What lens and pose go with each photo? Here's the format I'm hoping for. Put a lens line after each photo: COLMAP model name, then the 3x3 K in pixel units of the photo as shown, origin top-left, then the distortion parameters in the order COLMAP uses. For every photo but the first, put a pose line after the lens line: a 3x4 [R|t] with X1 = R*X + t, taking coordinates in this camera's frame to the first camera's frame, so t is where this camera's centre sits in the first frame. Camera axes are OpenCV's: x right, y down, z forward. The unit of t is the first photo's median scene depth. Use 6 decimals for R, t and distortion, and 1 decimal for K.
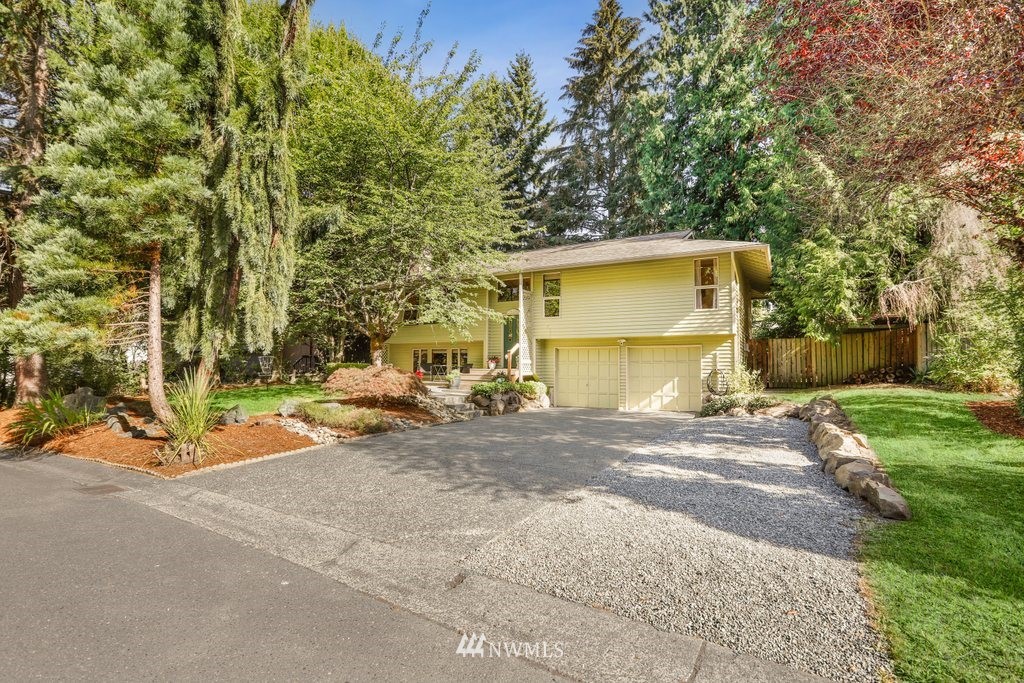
lens RADIAL K [[468.2, 0, 511.8], [0, 468.2, 342.8], [0, 0, 1]] dist [-0.037728, 0.010227]
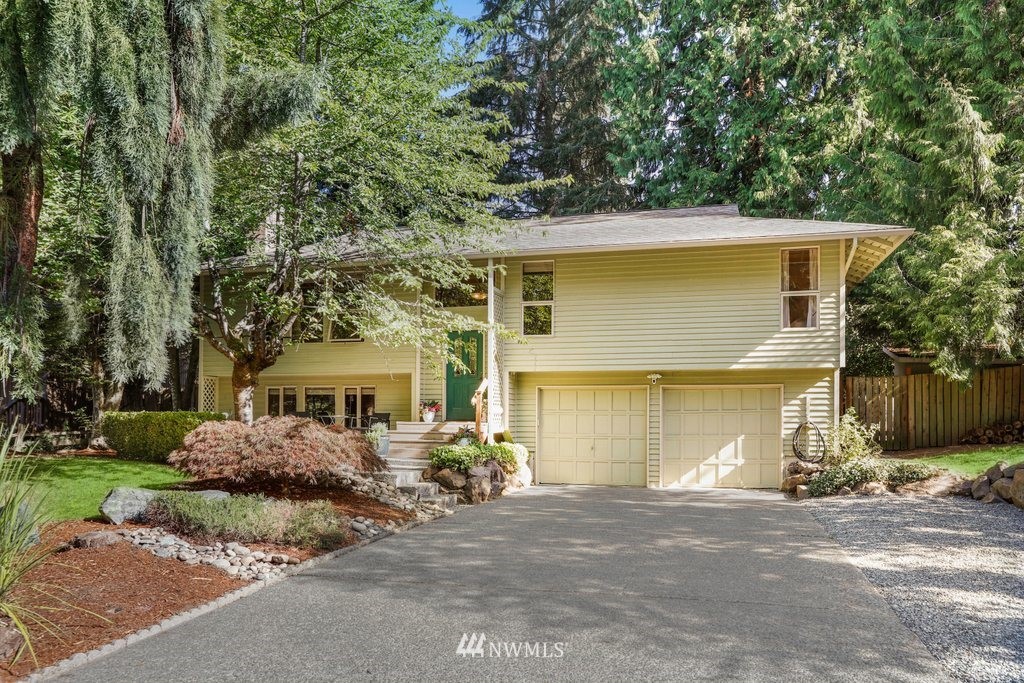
lens RADIAL K [[719.4, 0, 523.8], [0, 719.4, 407.8], [0, 0, 1]] dist [0.021795, -0.000539]
pose [[0.968207, 0.003368, 0.250129, -0.179547], [-0.012247, 0.999349, 0.033947, 0.007155], [-0.249851, -0.035931, 0.967617, 0.122151]]
